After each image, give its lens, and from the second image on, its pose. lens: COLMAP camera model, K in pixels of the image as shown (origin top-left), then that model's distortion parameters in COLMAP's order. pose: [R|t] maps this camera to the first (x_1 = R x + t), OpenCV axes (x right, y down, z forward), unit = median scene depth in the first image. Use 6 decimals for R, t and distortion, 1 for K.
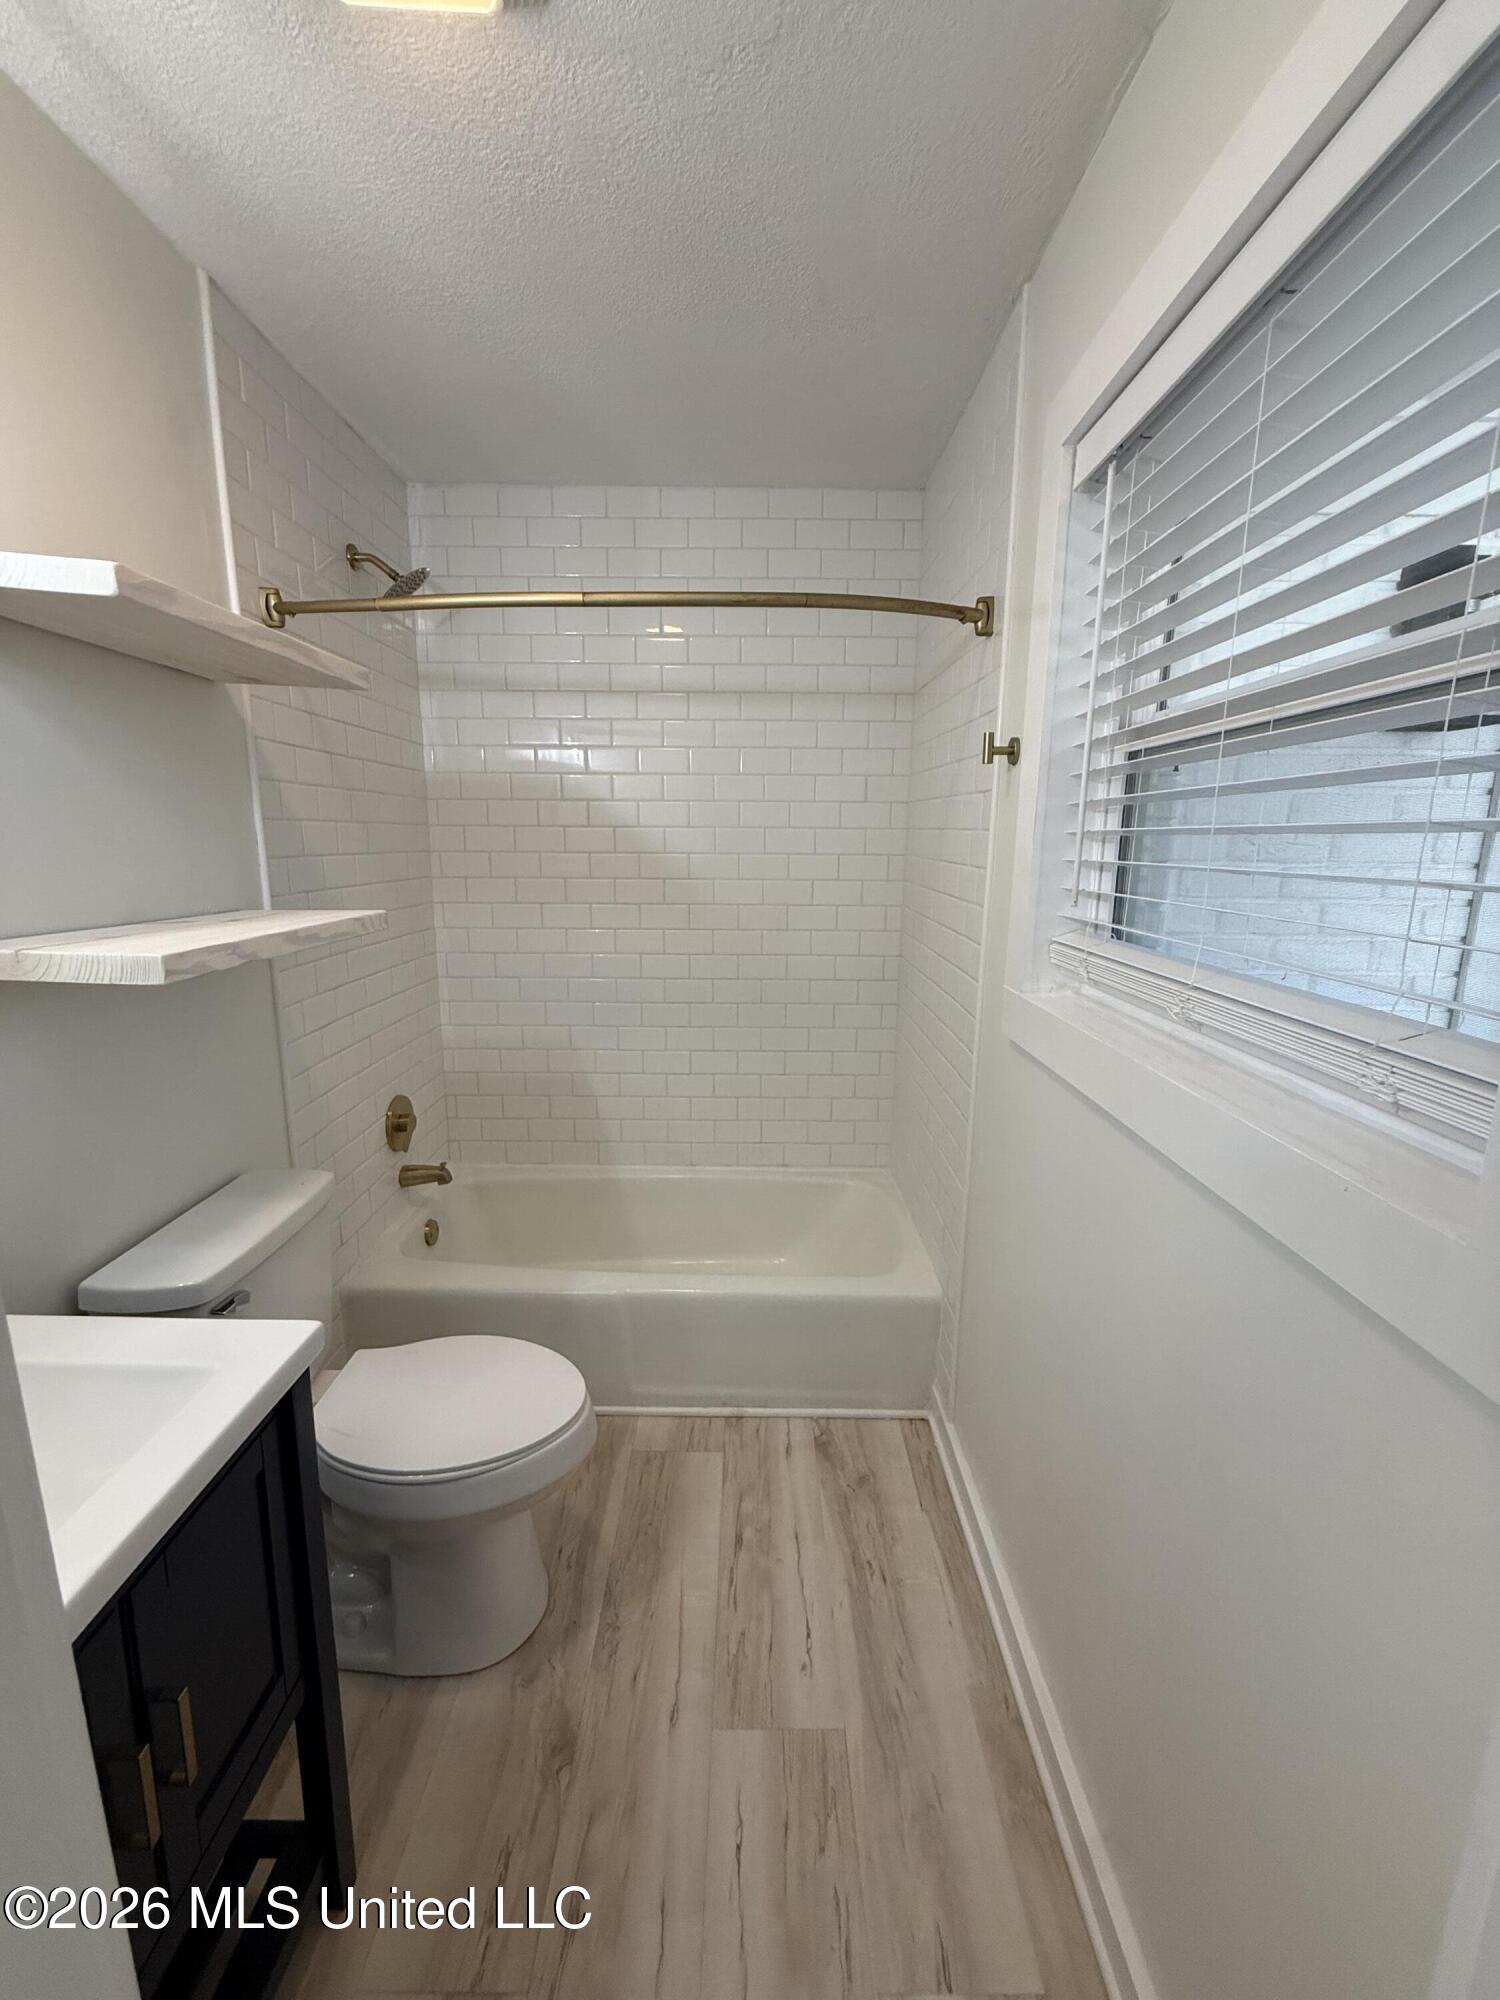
lens RADIAL K [[792.8, 0, 750.6], [0, 792.8, 993.5], [0, 0, 1]] dist [0.008642, -0.004713]
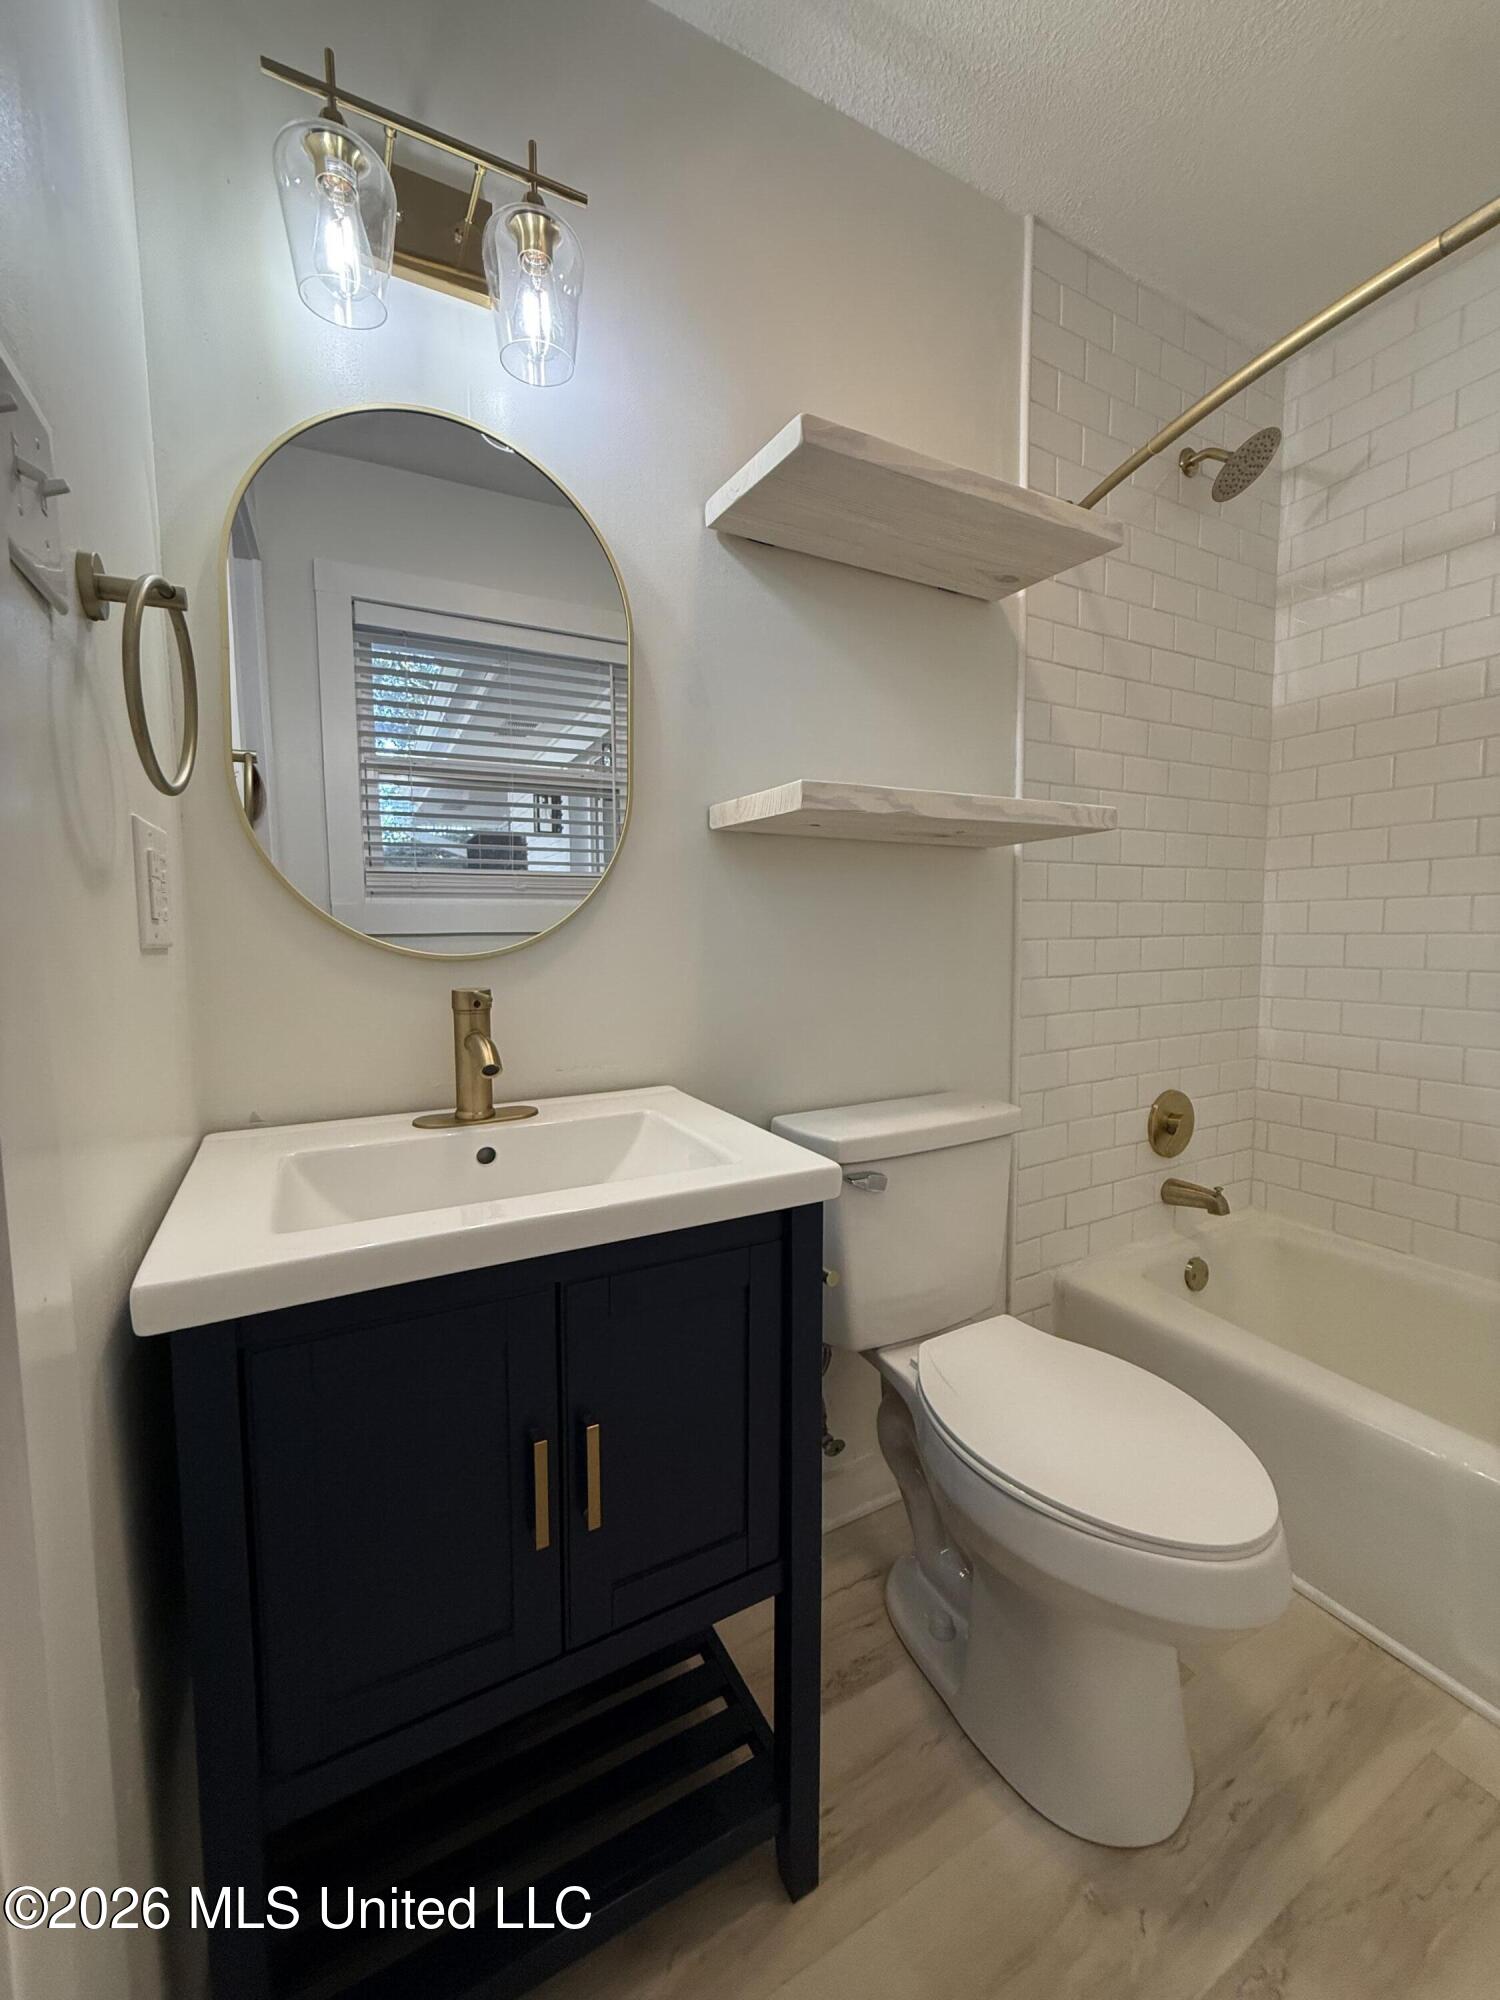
lens RADIAL K [[792.8, 0, 750.6], [0, 792.8, 993.5], [0, 0, 1]] dist [0.008642, -0.004713]
pose [[0.475958, 0.054593, -0.877772, 0.090776], [-0.150698, 0.988373, -0.020242, 0.146424], [0.866461, 0.141913, 0.478651, 0.268232]]
